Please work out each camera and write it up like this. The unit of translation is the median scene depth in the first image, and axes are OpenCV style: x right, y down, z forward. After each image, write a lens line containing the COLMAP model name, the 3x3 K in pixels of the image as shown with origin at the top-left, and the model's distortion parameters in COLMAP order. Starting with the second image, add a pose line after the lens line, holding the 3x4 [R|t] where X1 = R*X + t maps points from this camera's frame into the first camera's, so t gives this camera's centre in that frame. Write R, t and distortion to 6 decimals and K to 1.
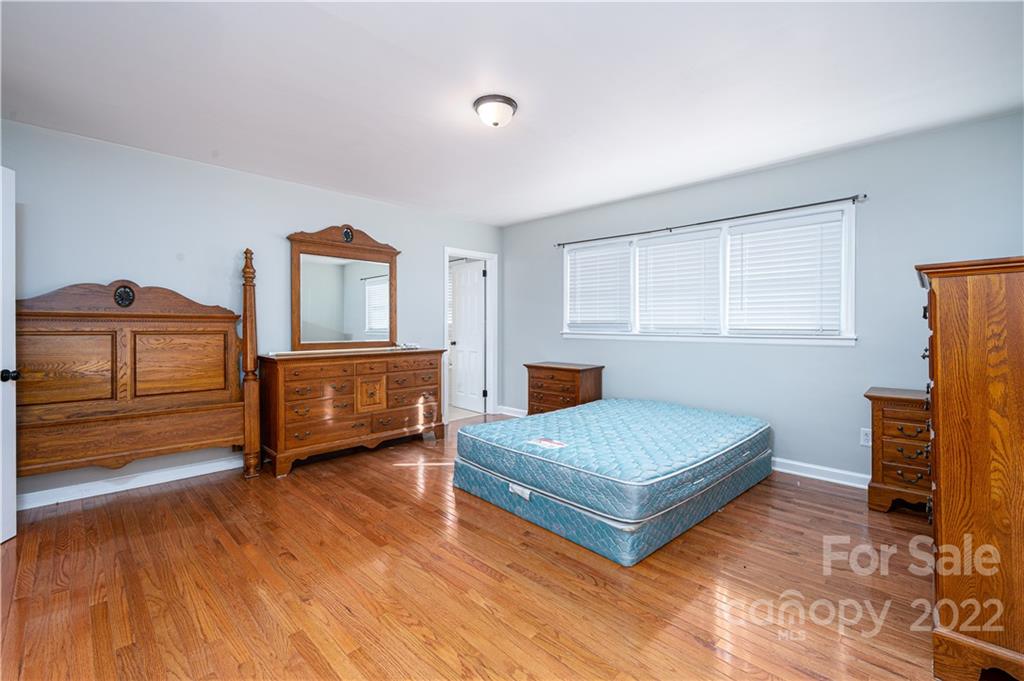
lens RADIAL K [[442.2, 0, 499.7], [0, 442.2, 324.8], [0, 0, 1]] dist [0.001355, -0.000552]
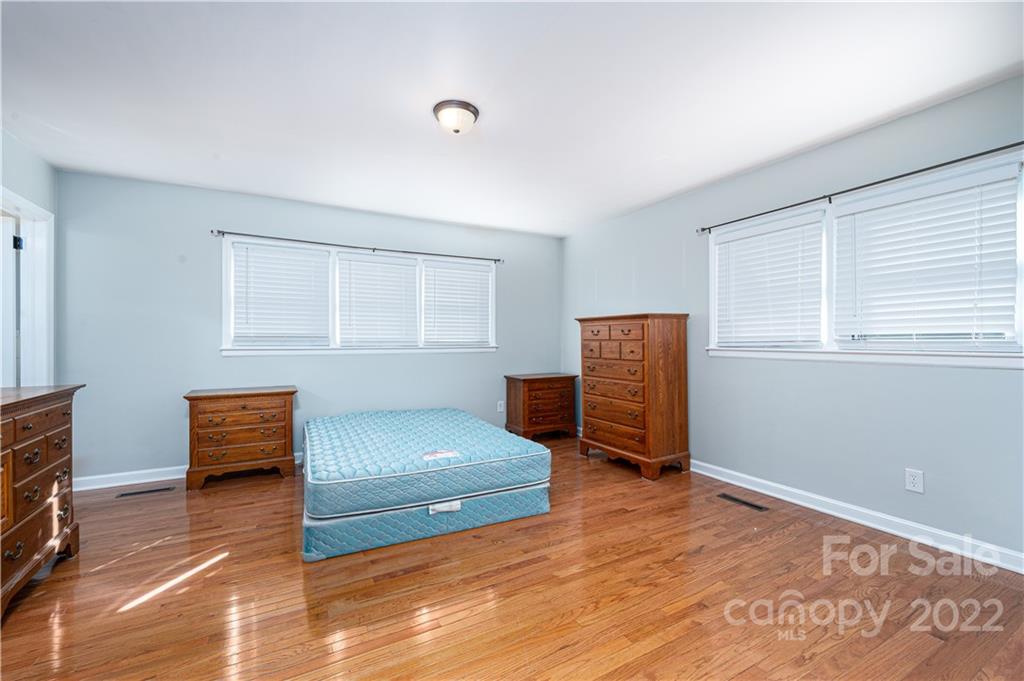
lens RADIAL K [[442.2, 0, 522.4], [0, 442.2, 339.1], [0, 0, 1]] dist [0.001355, -0.000552]
pose [[0.247704, -0.000200, 0.968836, -0.605475], [0.001323, 0.999999, -0.000131, 0.002172], [-0.968835, 0.001314, 0.247704, 0.414079]]
